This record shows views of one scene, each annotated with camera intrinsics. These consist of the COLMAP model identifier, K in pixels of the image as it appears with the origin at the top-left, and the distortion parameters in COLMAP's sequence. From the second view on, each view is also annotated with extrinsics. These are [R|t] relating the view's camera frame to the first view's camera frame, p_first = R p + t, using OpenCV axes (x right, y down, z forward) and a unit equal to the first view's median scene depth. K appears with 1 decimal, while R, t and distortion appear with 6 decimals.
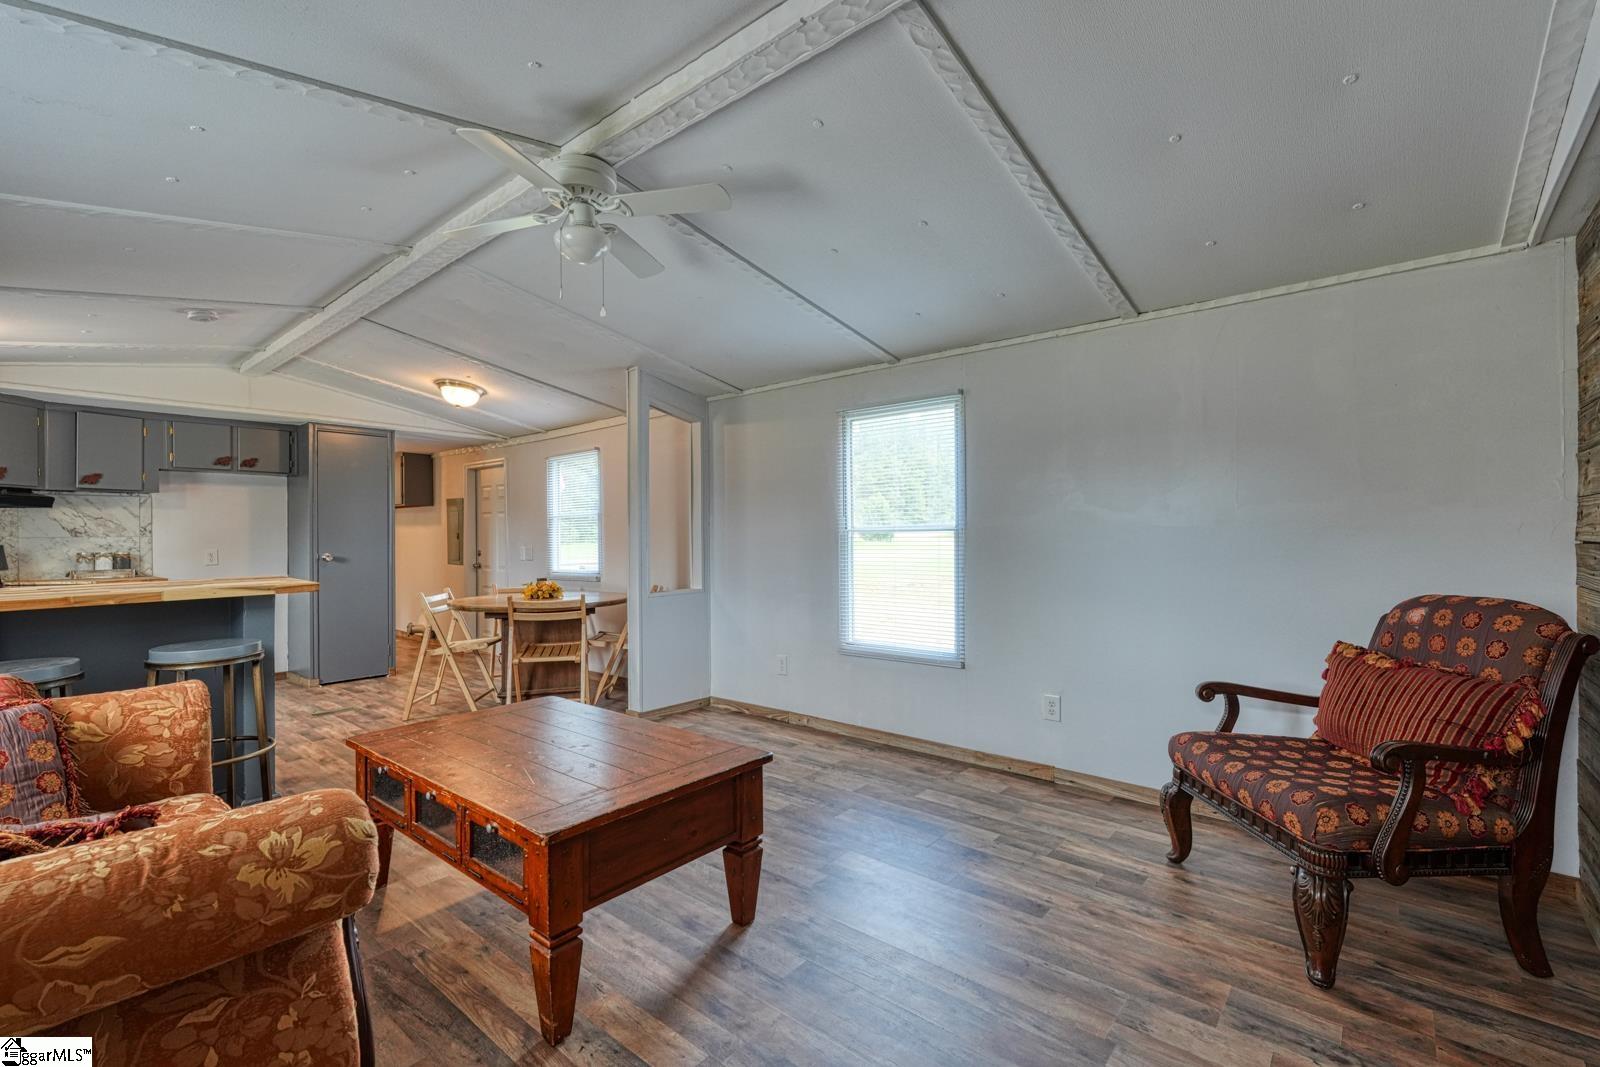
lens RADIAL K [[702.8, 0, 803.0], [0, 702.8, 535.7], [0, 0, 1]] dist [0.003180, 0.000462]
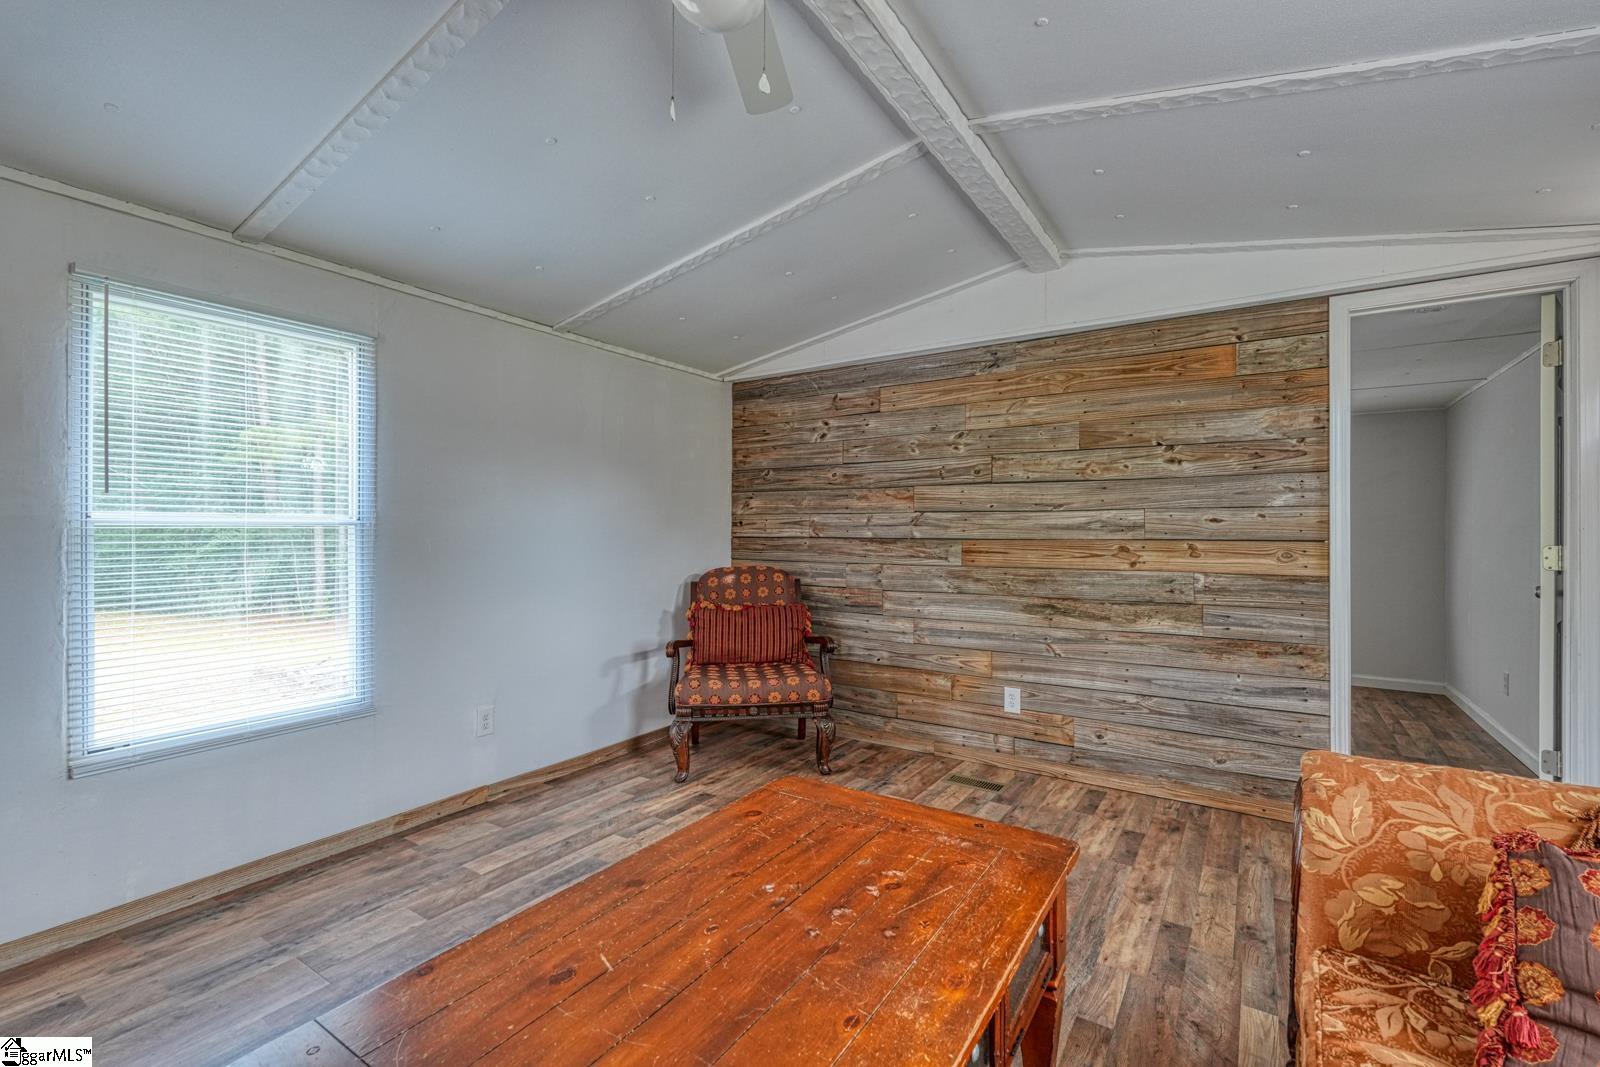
lens RADIAL K [[702.8, 0, 799.6], [0, 702.8, 535.1], [0, 0, 1]] dist [0.003180, 0.000462]
pose [[-0.116880, -0.001366, 0.993145, -0.720165], [-0.000935, 0.999999, 0.001265, 0.000568], [-0.993146, -0.000780, -0.116881, 0.838608]]
